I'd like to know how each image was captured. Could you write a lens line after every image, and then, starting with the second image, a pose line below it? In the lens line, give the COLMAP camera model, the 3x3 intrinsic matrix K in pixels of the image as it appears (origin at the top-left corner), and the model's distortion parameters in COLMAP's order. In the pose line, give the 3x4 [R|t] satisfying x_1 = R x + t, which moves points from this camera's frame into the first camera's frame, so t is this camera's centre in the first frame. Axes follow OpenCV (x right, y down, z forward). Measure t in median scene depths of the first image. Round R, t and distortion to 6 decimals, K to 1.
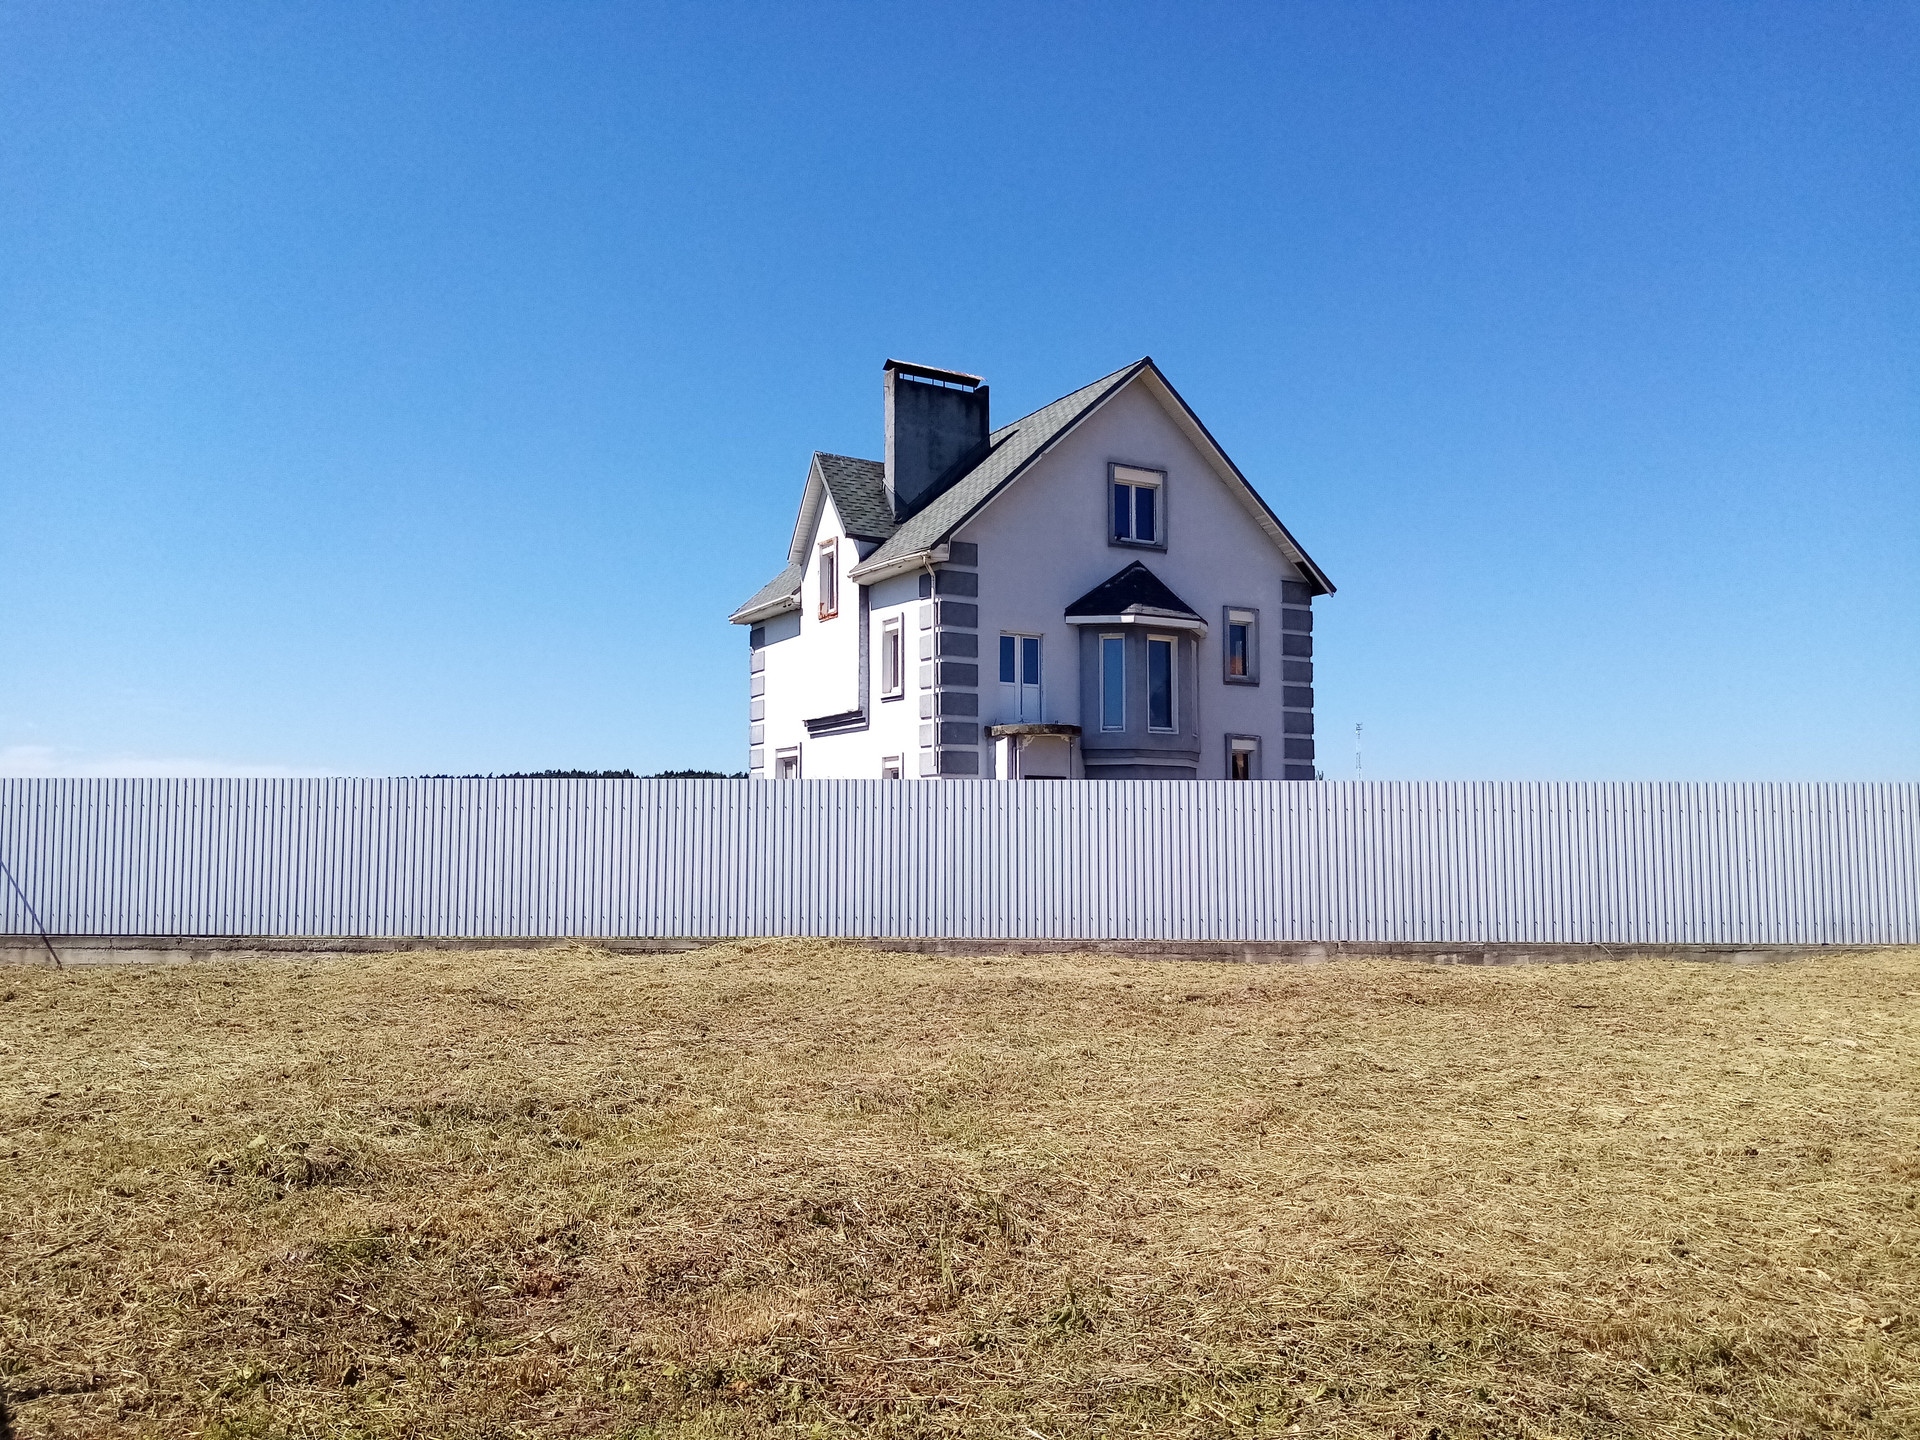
lens RADIAL K [[1501.2, 0, 960.0], [0, 1501.2, 720.0], [0, 0, 1]] dist [0.001641, 0.000440]
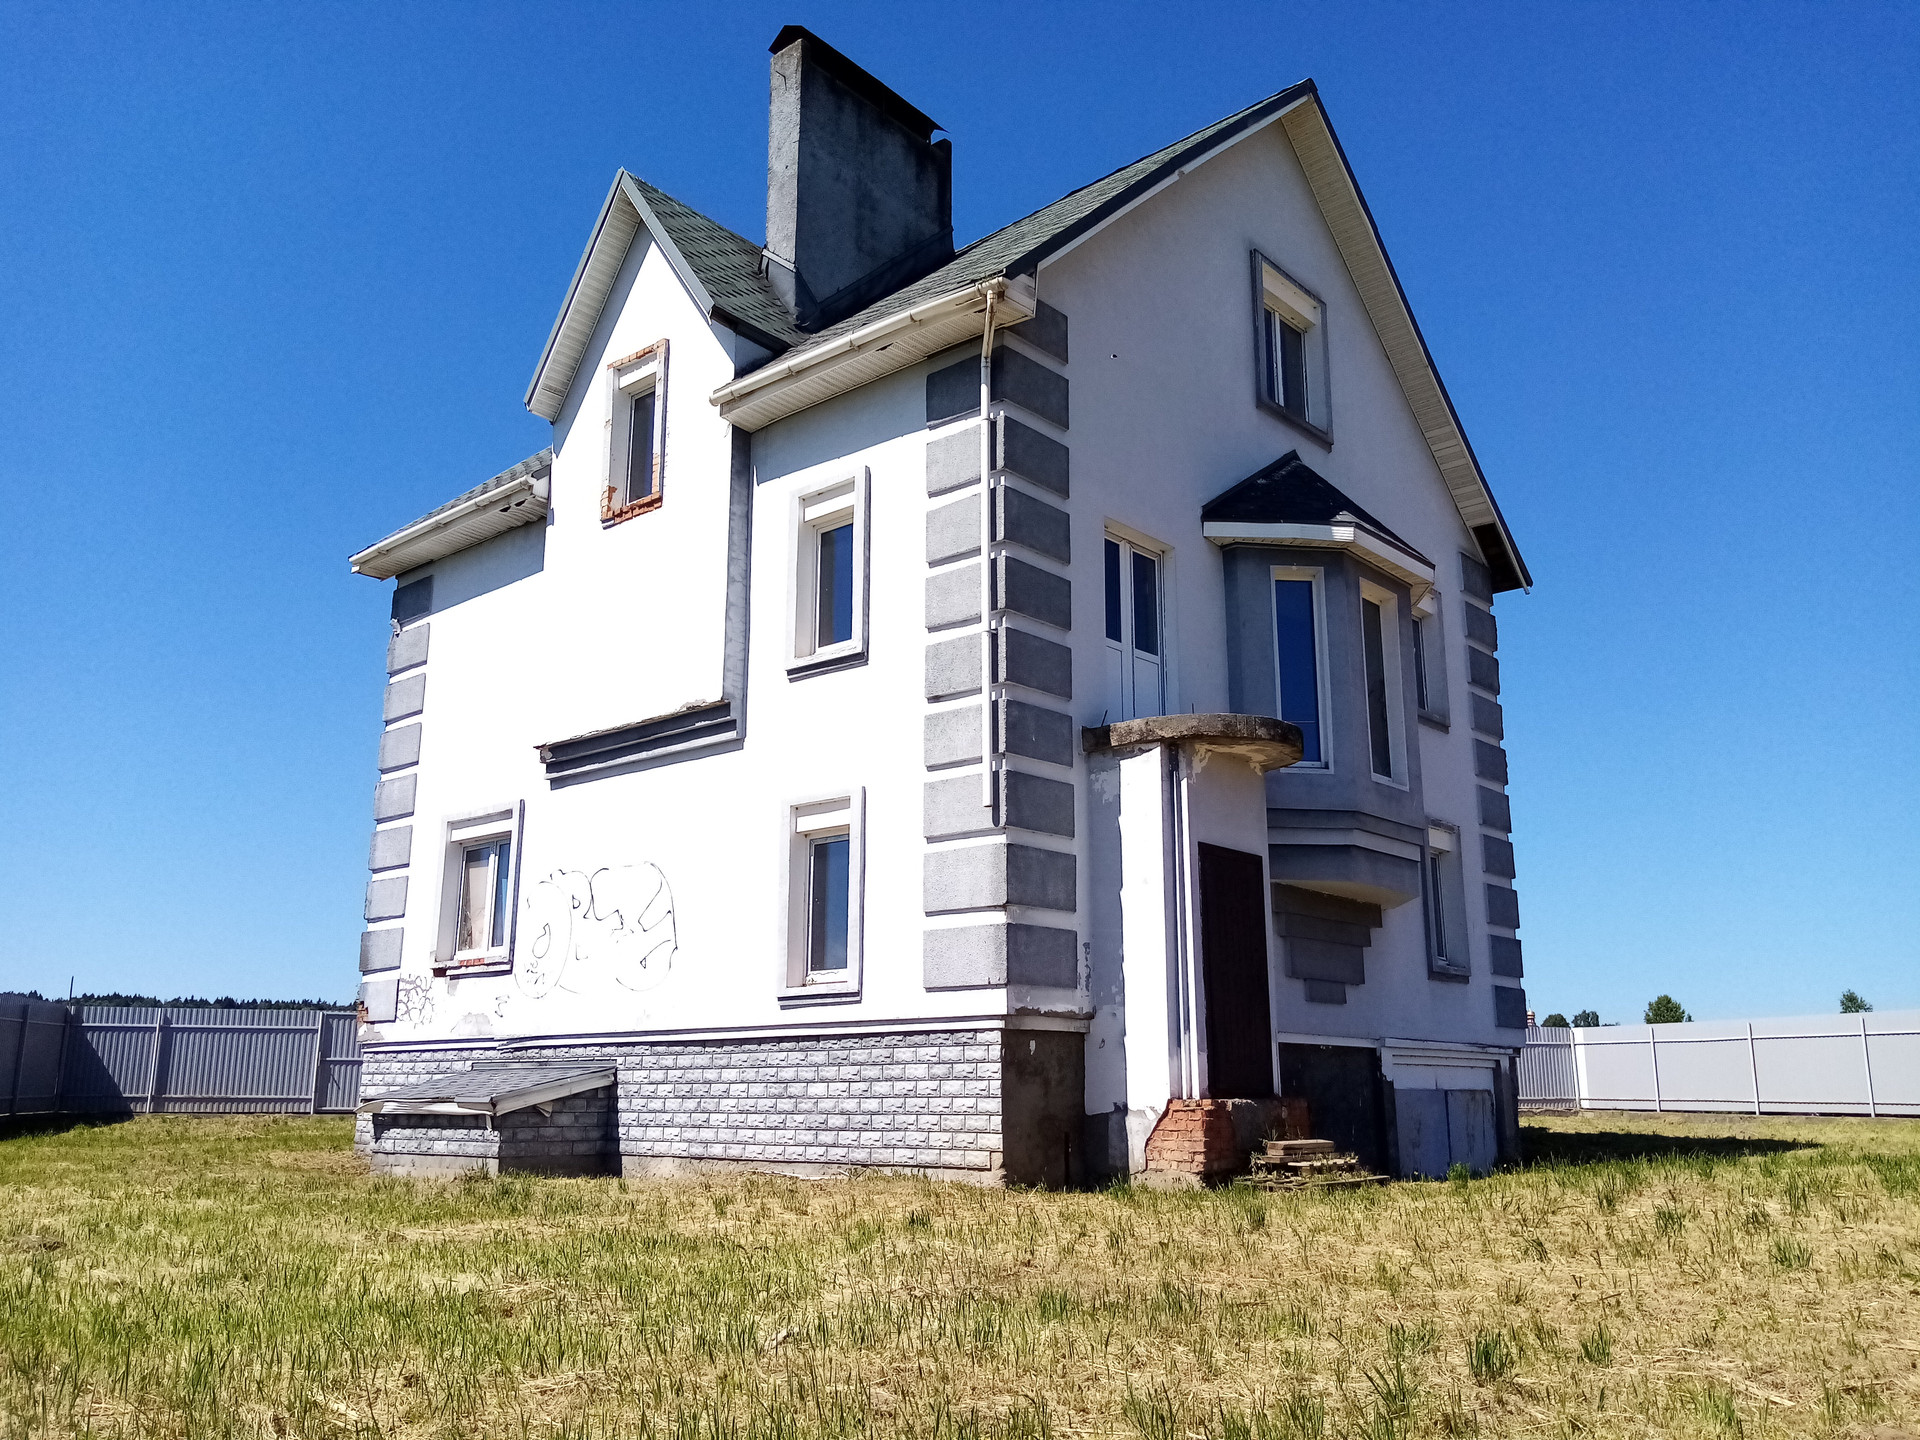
lens RADIAL K [[1501.2, 0, 960.0], [0, 1501.2, 720.0], [0, 0, 1]] dist [0.001641, 0.000440]
pose [[0.942892, 0.077657, 0.323921, -0.141211], [-0.023657, 0.985601, -0.167426, 0.068446], [-0.332259, 0.150202, 0.931152, 0.579354]]
